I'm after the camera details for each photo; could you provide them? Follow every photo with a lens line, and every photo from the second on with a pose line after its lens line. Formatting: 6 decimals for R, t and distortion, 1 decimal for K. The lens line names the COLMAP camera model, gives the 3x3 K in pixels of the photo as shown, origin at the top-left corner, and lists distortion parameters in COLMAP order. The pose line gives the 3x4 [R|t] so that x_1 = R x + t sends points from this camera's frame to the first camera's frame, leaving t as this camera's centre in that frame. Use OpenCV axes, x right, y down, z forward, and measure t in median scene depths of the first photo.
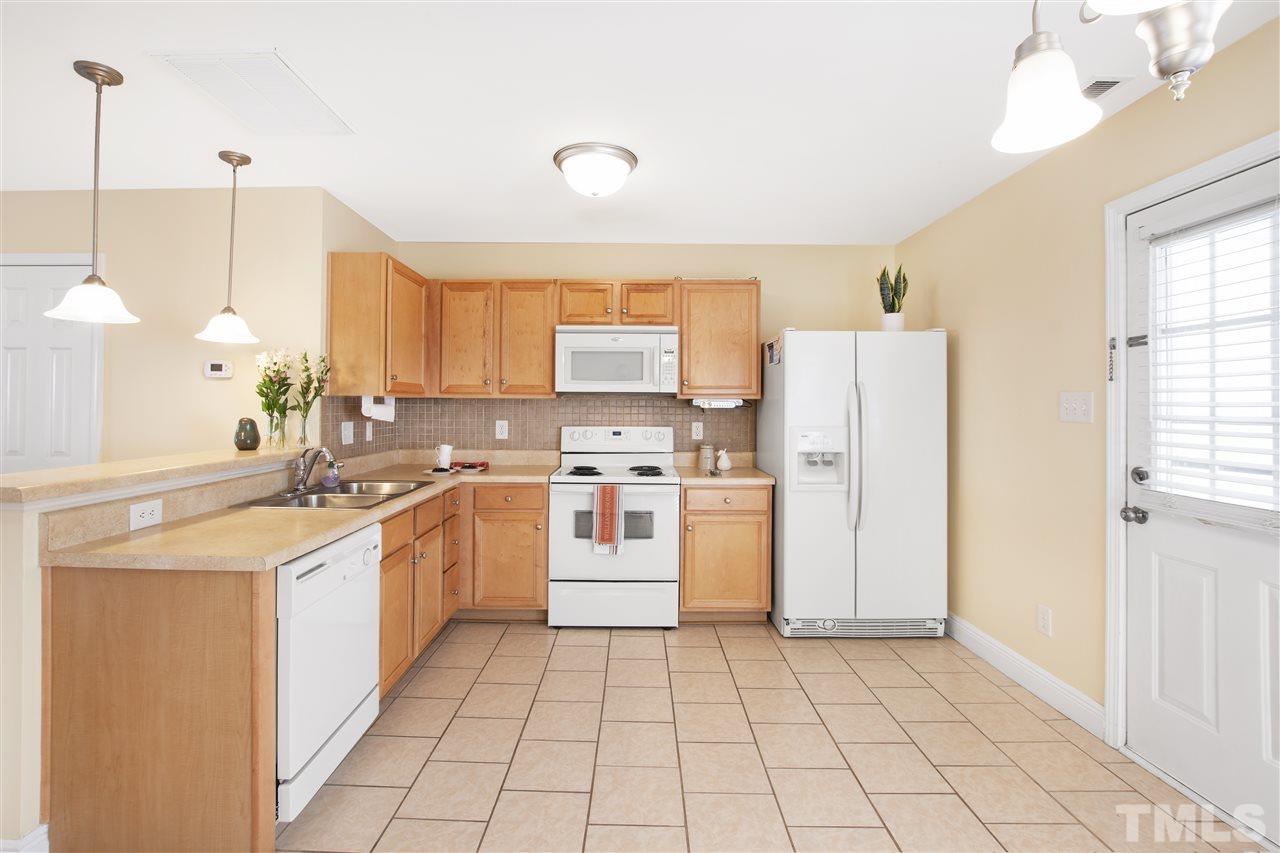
lens RADIAL K [[592.4, 0, 614.5], [0, 592.4, 407.0], [0, 0, 1]] dist [-0.015276, 0.000317]
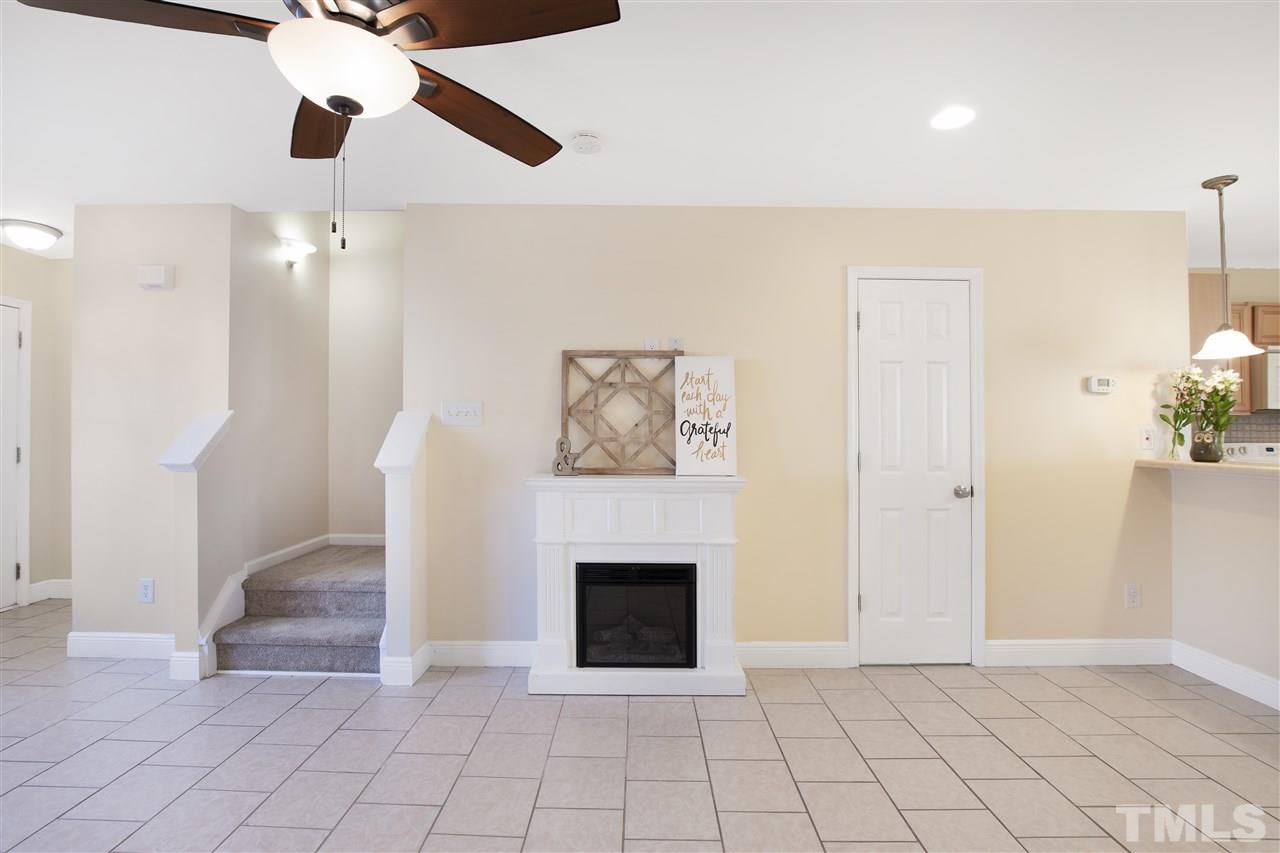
lens RADIAL K [[580.1, 0, 622.1], [0, 580.1, 423.7], [0, 0, 1]] dist [-0.027162, 0.000842]
pose [[0.999940, 0.001529, 0.010833, -1.306661], [-0.001380, 0.999904, -0.013785, 0.016289], [-0.010853, 0.013769, 0.999846, 0.019307]]
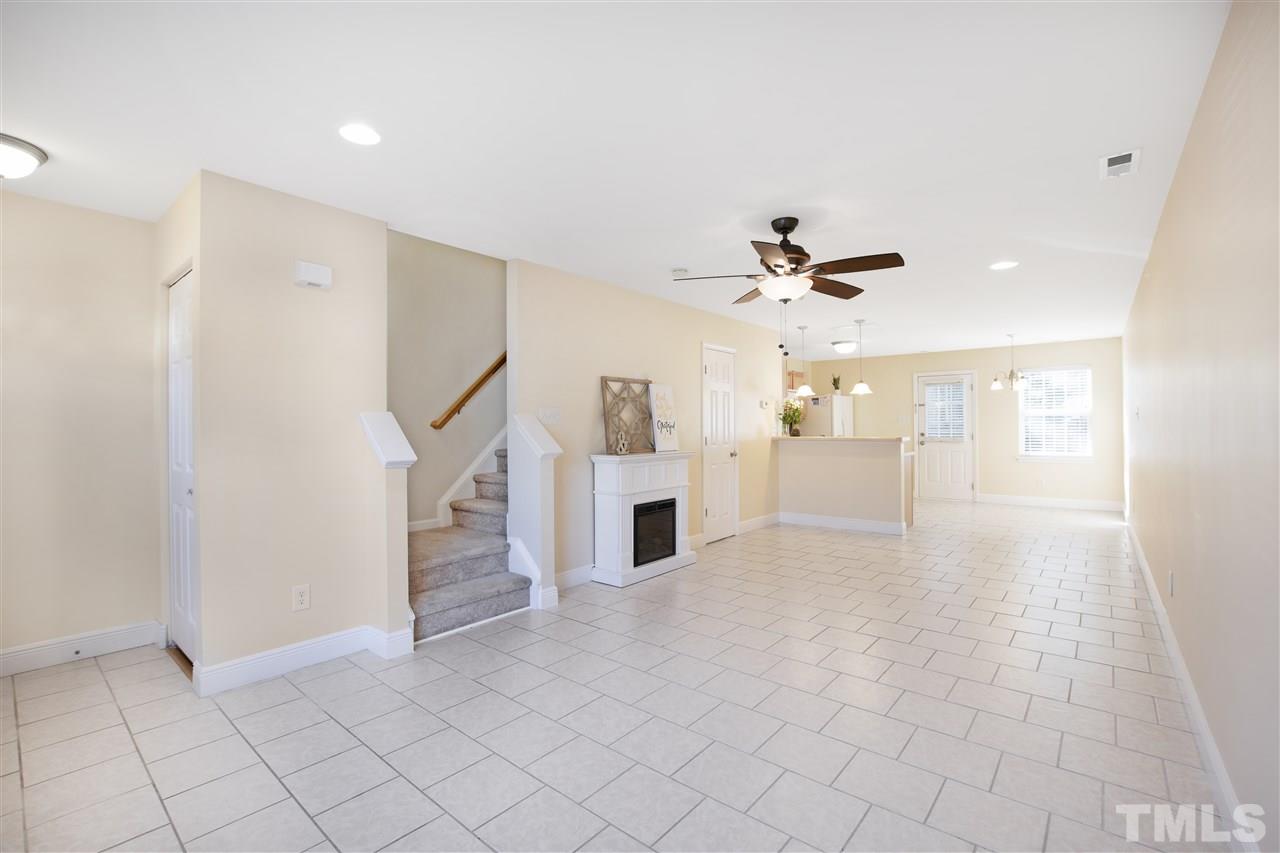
lens RADIAL K [[549.4, 0, 645.8], [0, 549.4, 419.5], [0, 0, 1]] dist [-0.023761, -0.000160]
pose [[0.627953, 0.000911, 0.778251, -2.309647], [0.010941, 0.999890, -0.009998, 0.011108], [-0.778174, 0.014793, 0.627874, -0.005076]]
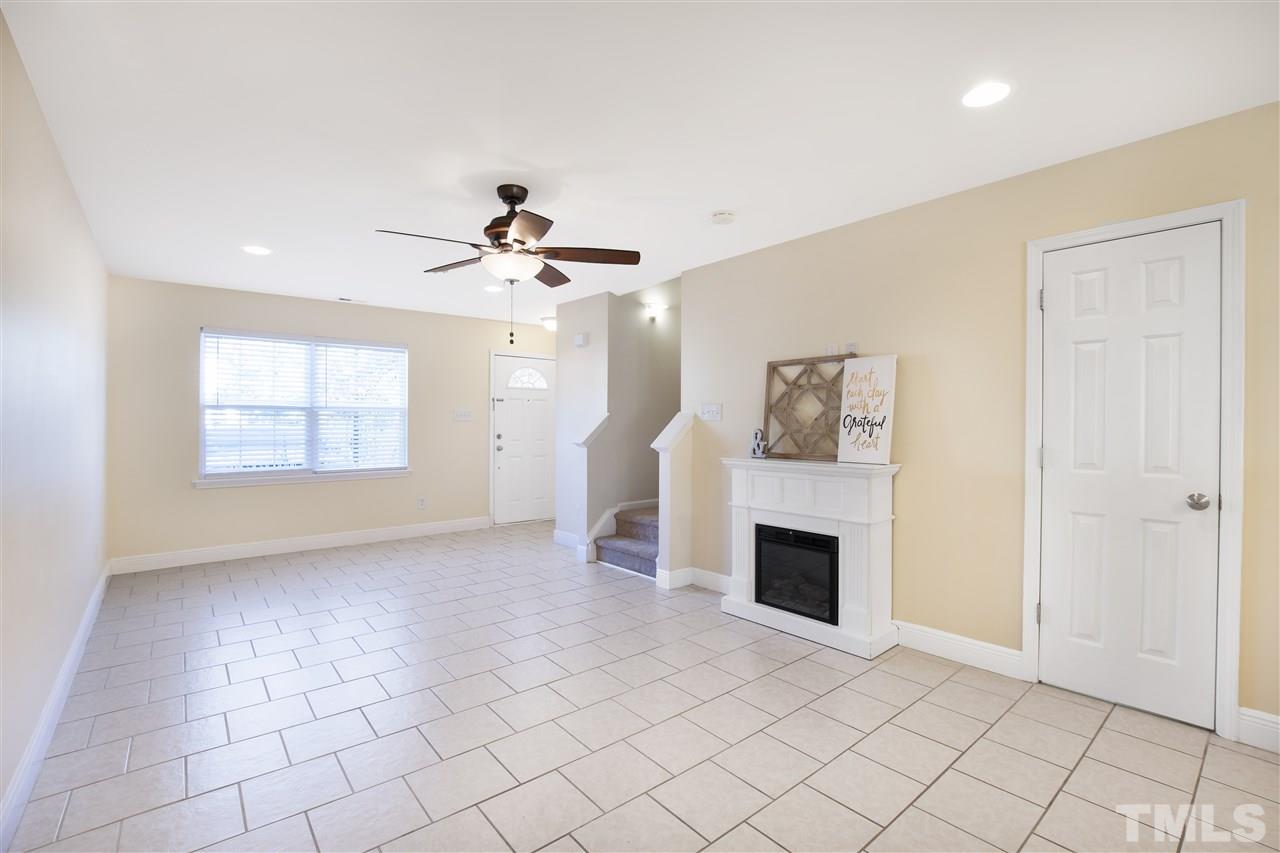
lens RADIAL K [[562.9, 0, 644.2], [0, 562.9, 422.9], [0, 0, 1]] dist [-0.018966, 0.000297]
pose [[0.668052, -0.004677, -0.744100, -0.747859], [-0.002247, 0.999963, -0.008303, 0.021948], [0.744111, 0.007219, 0.668016, -0.018985]]
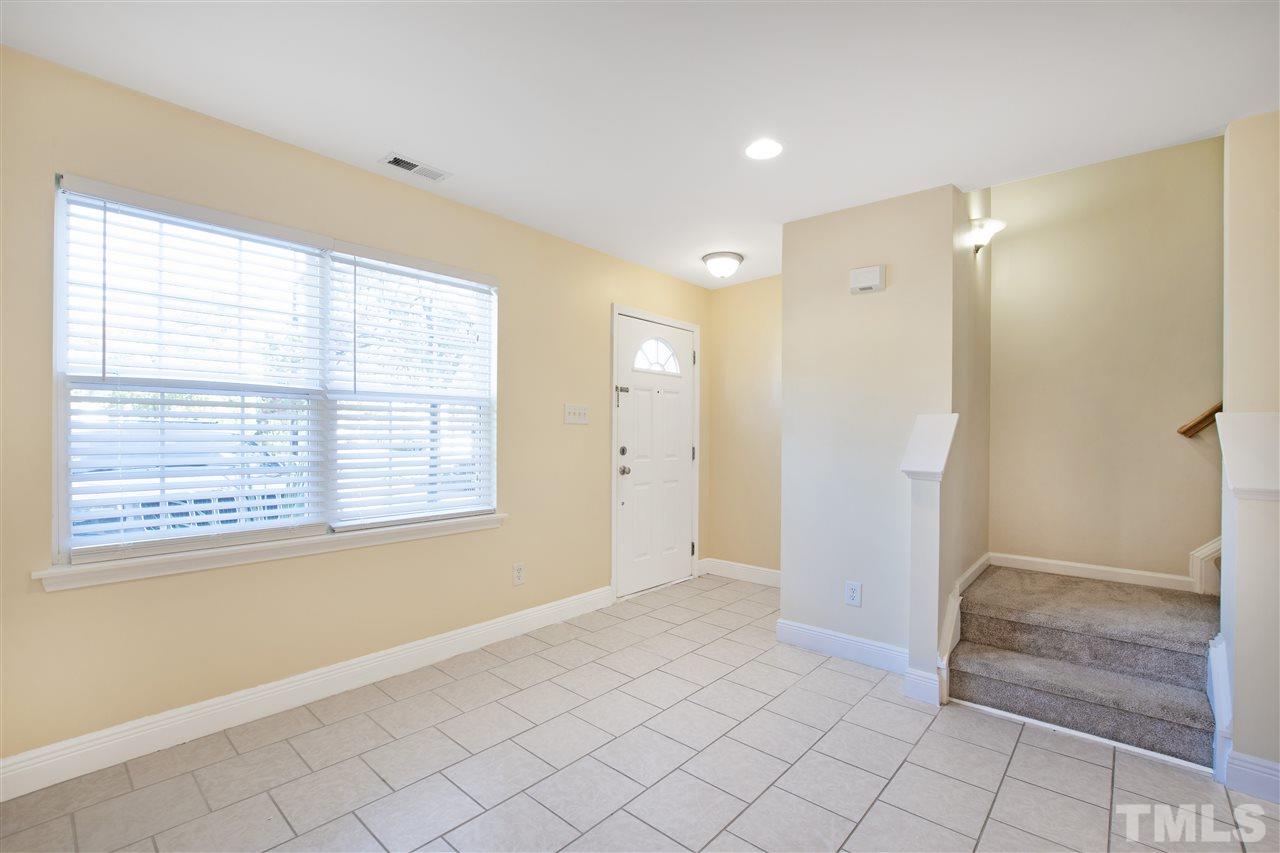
lens RADIAL K [[570.1, 0, 661.7], [0, 570.1, 440.6], [0, 0, 1]] dist [-0.025114, -0.000123]
pose [[0.782398, 0.018709, -0.622497, -1.706512], [-0.013046, 0.999822, 0.013651, 0.016374], [0.622642, -0.002560, 0.782503, 0.030059]]
